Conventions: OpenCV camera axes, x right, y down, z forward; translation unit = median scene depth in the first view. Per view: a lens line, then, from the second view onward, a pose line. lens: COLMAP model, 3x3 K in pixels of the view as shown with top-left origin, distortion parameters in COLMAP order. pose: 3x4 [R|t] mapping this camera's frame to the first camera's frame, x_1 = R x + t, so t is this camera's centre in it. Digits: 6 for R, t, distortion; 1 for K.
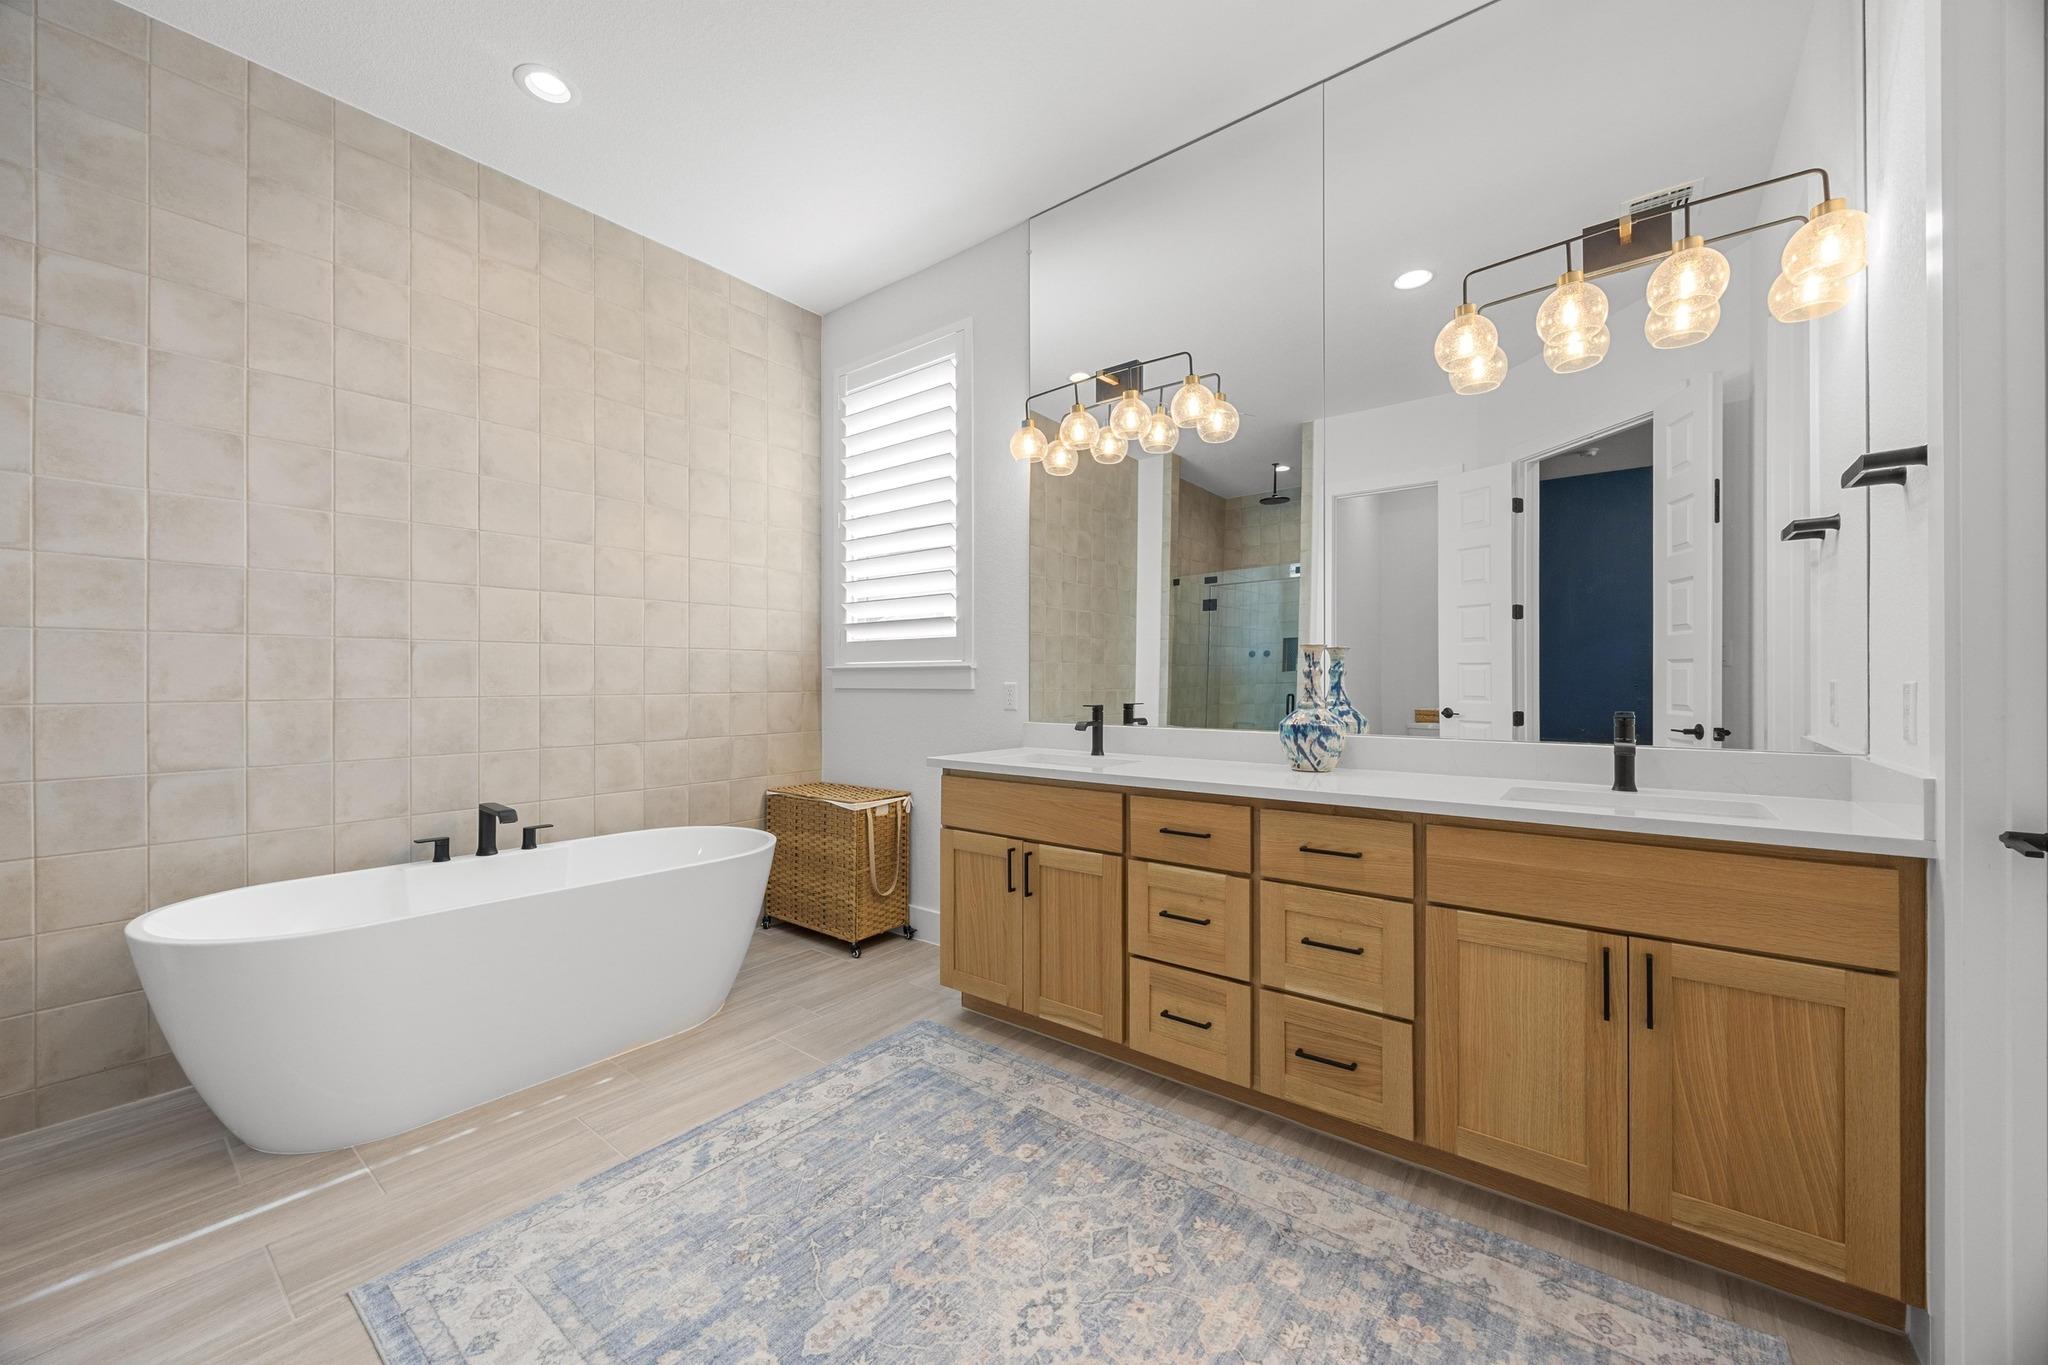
lens RADIAL K [[774.8, 0, 1021.5], [0, 774.8, 685.3], [0, 0, 1]] dist [-0.003076, -0.000043]
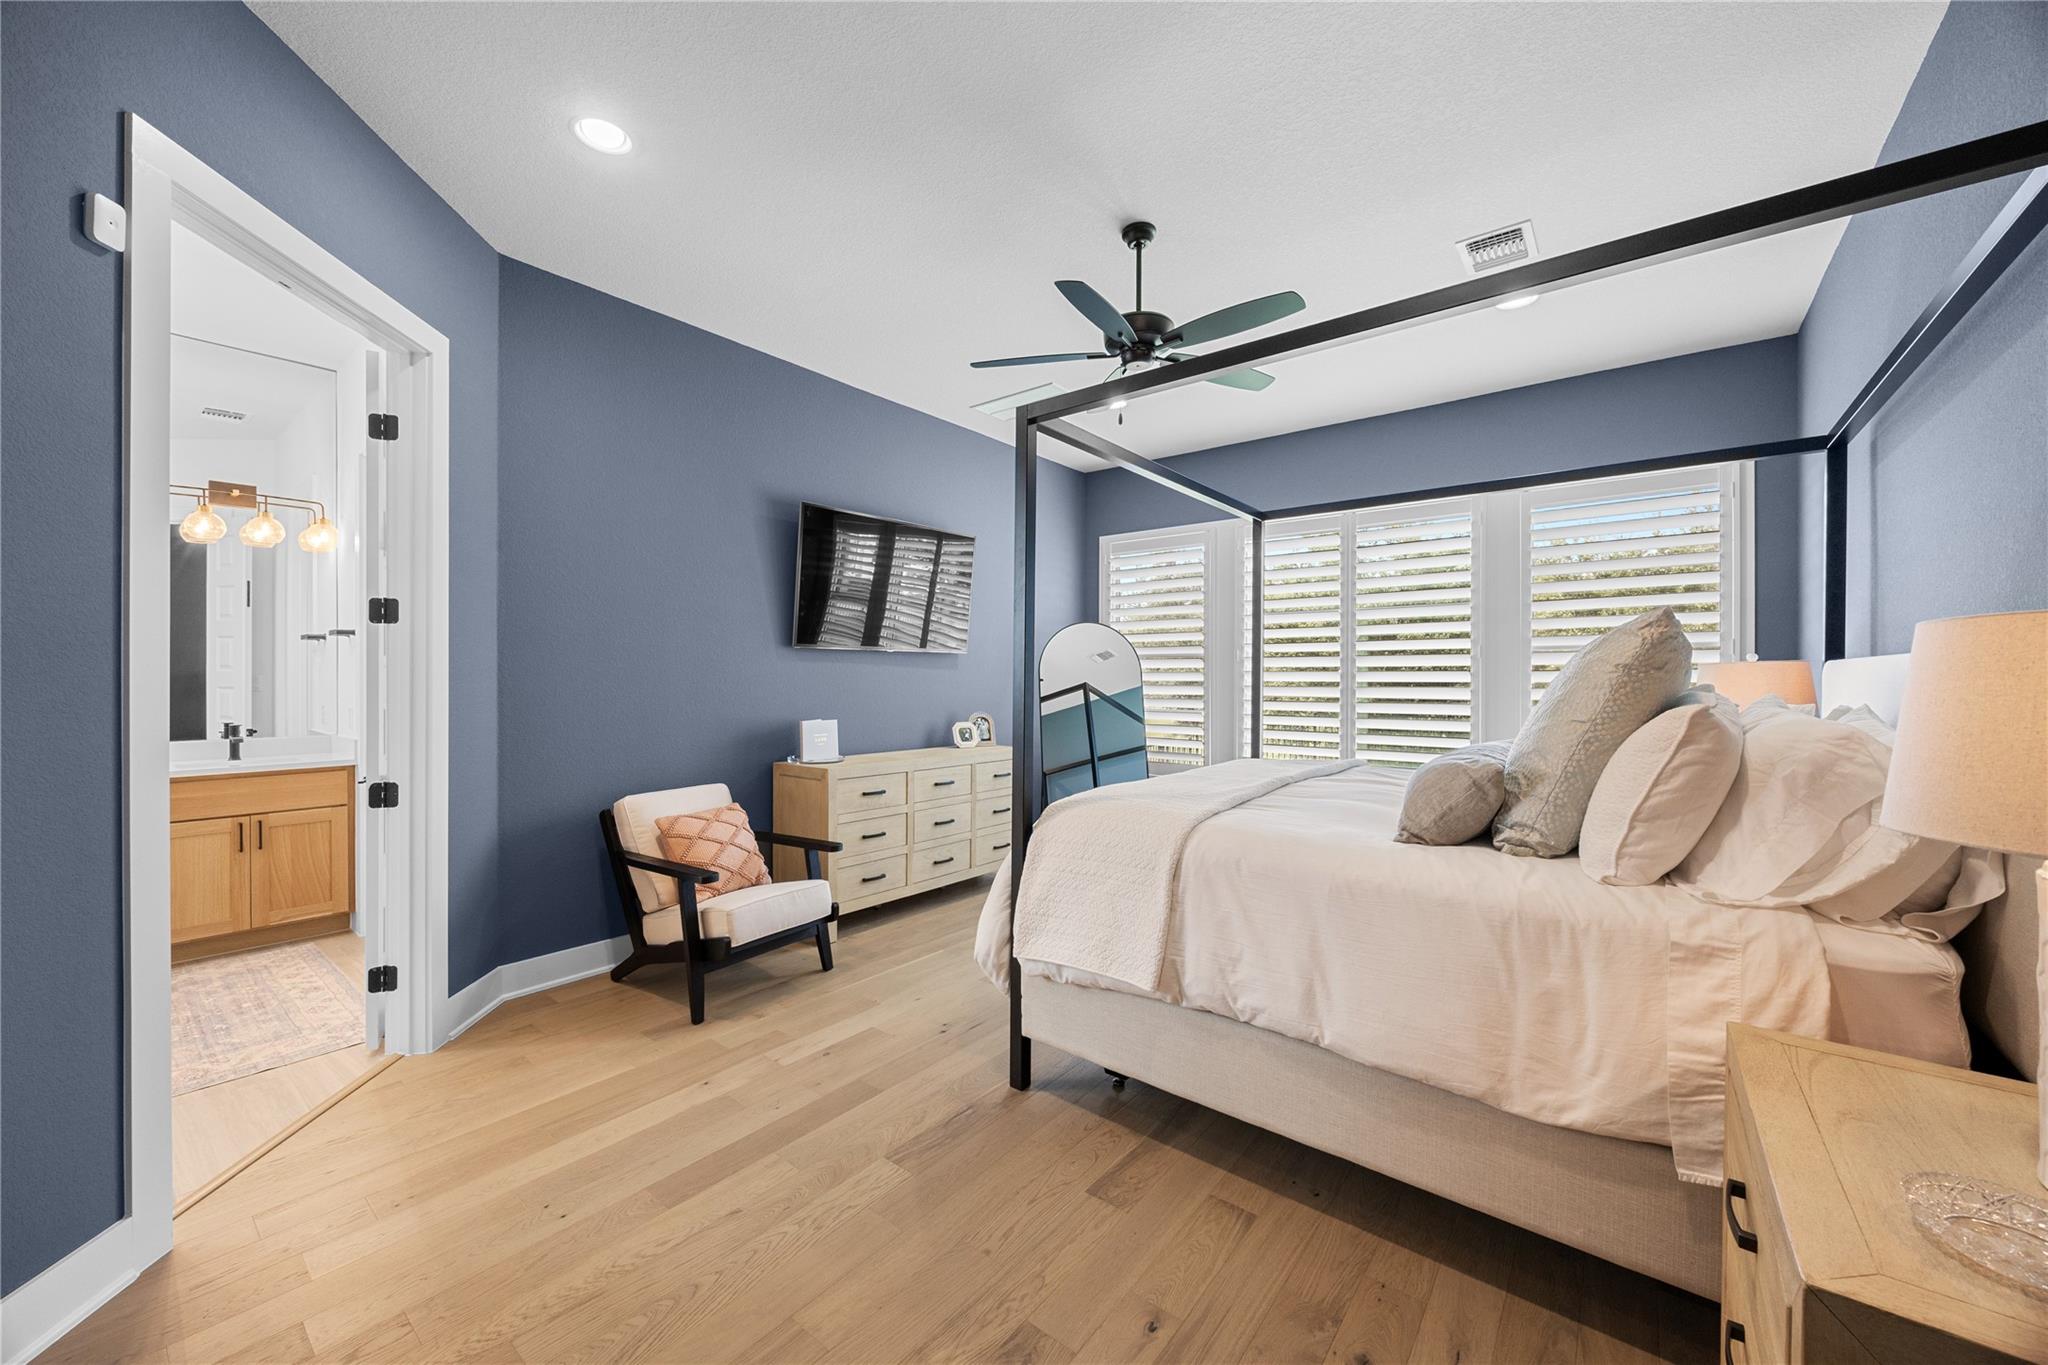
lens RADIAL K [[774.8, 0, 1021.6], [0, 774.8, 681.7], [0, 0, 1]] dist [-0.003076, -0.000043]
pose [[0.004923, 0.001957, 0.999986, -1.621880], [0.001216, 0.999997, -0.001963, -0.088782], [-0.999987, 0.001225, 0.004921, -1.429228]]
